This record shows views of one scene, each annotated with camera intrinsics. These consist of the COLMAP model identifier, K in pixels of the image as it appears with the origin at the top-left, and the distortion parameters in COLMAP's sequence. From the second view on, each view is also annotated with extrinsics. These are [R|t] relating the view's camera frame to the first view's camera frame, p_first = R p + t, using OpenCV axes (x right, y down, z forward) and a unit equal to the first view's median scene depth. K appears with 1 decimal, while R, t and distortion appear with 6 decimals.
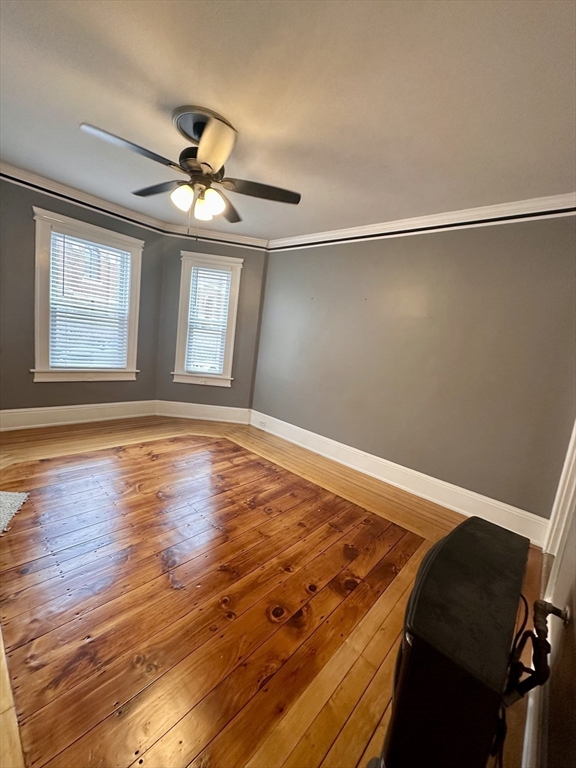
lens RADIAL K [[301.4, 0, 284.8], [0, 301.4, 383.2], [0, 0, 1]] dist [-0.004715, 0.000677]
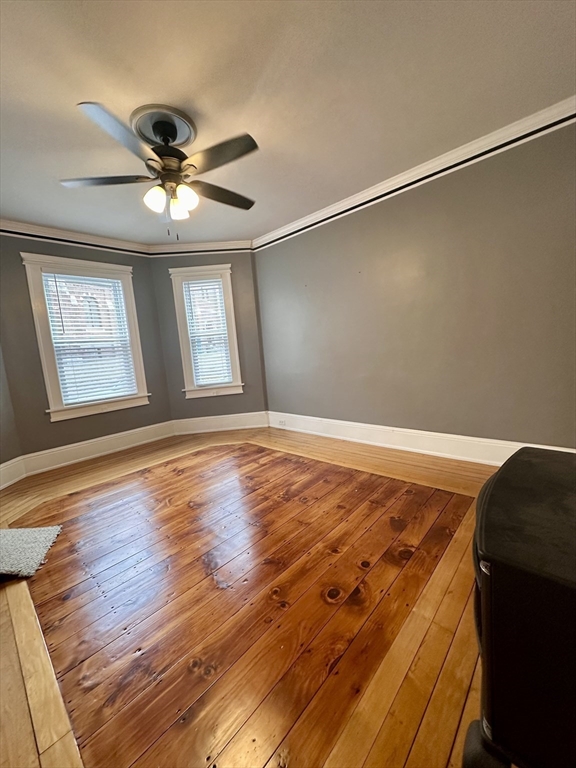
lens RADIAL K [[301.4, 0, 285.0], [0, 301.4, 383.9], [0, 0, 1]] dist [-0.004715, 0.000677]
pose [[0.979273, -0.198993, -0.037755, -0.004507], [0.197833, 0.979702, -0.032351, 0.098304], [0.043426, 0.024211, 0.998763, 0.039198]]
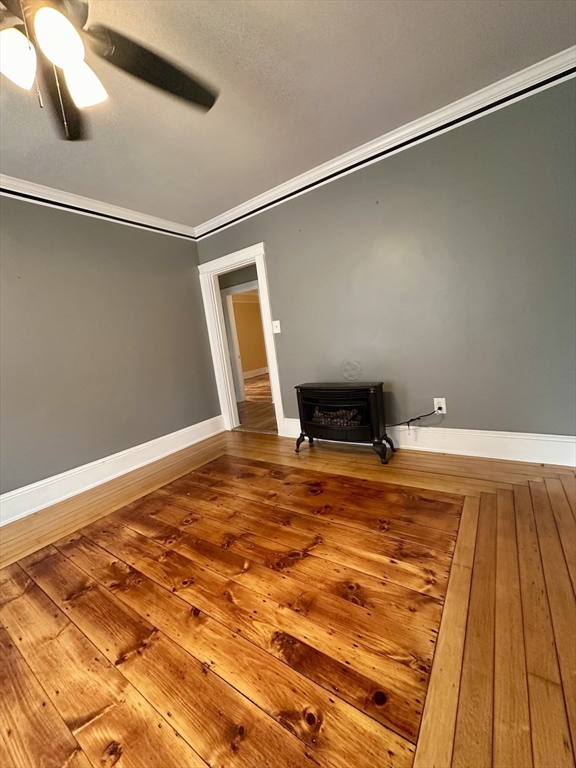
lens RADIAL K [[301.4, 0, 290.1], [0, 301.4, 387.4], [0, 0, 1]] dist [-0.004715, 0.000677]
pose [[-0.147354, -0.261047, 0.954013, -0.989661], [0.245402, 0.924734, 0.290939, -0.132699], [-0.958157, 0.276988, -0.072202, 0.826523]]
